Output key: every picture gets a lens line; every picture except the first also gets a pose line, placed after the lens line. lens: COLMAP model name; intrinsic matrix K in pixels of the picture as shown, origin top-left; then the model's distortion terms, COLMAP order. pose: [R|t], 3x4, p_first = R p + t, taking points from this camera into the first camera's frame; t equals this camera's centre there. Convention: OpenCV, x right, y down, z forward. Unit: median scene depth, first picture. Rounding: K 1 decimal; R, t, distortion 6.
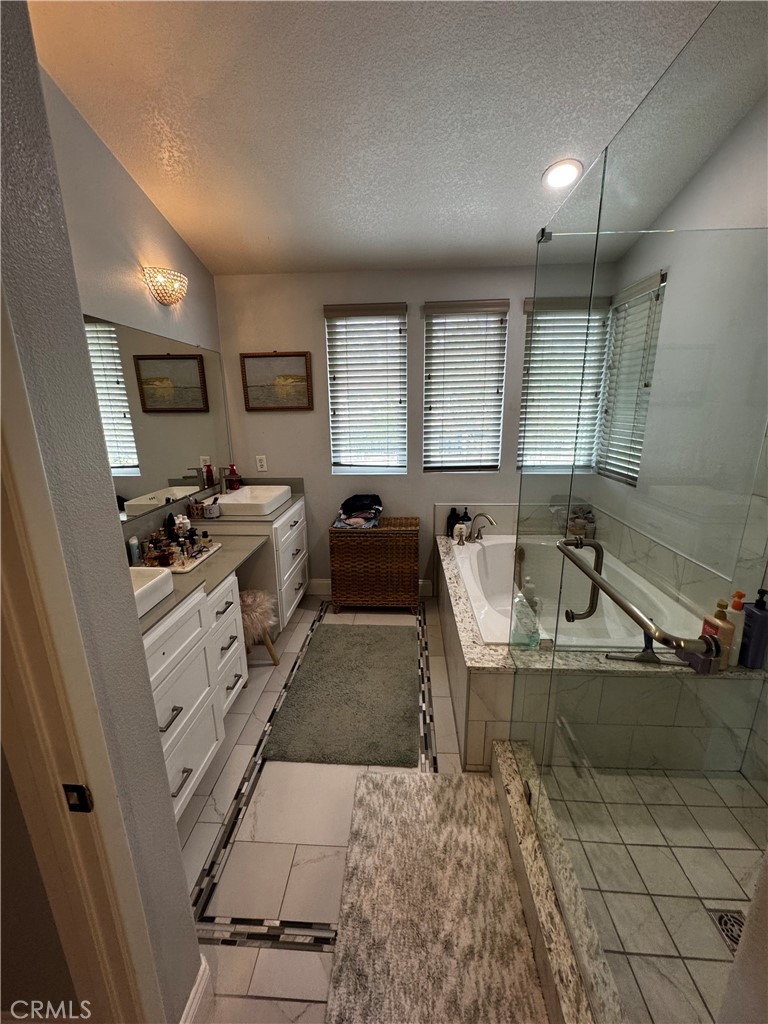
lens RADIAL K [[408.6, 0, 382.5], [0, 408.6, 511.9], [0, 0, 1]] dist [-0.004663, 0.000553]
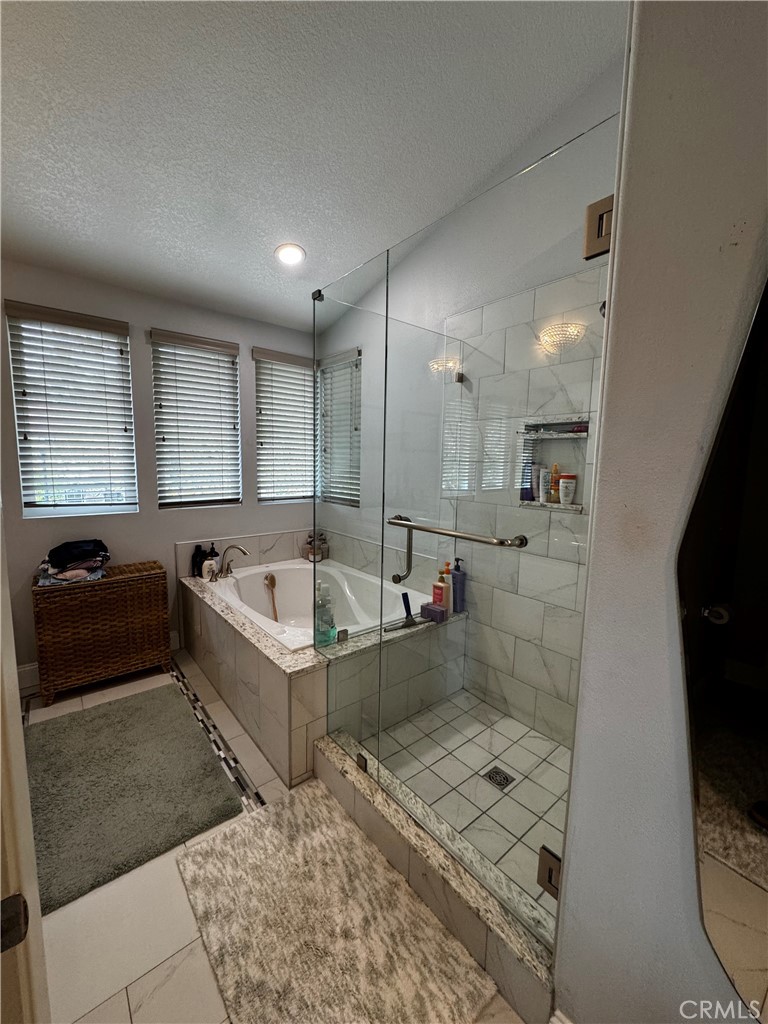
lens RADIAL K [[408.6, 0, 385.0], [0, 408.6, 511.3], [0, 0, 1]] dist [-0.004663, 0.000553]
pose [[0.731125, -0.055722, 0.679965, -0.222059], [0.143302, 0.986968, -0.073204, 0.067406], [-0.667024, 0.150961, 0.729582, 0.023952]]
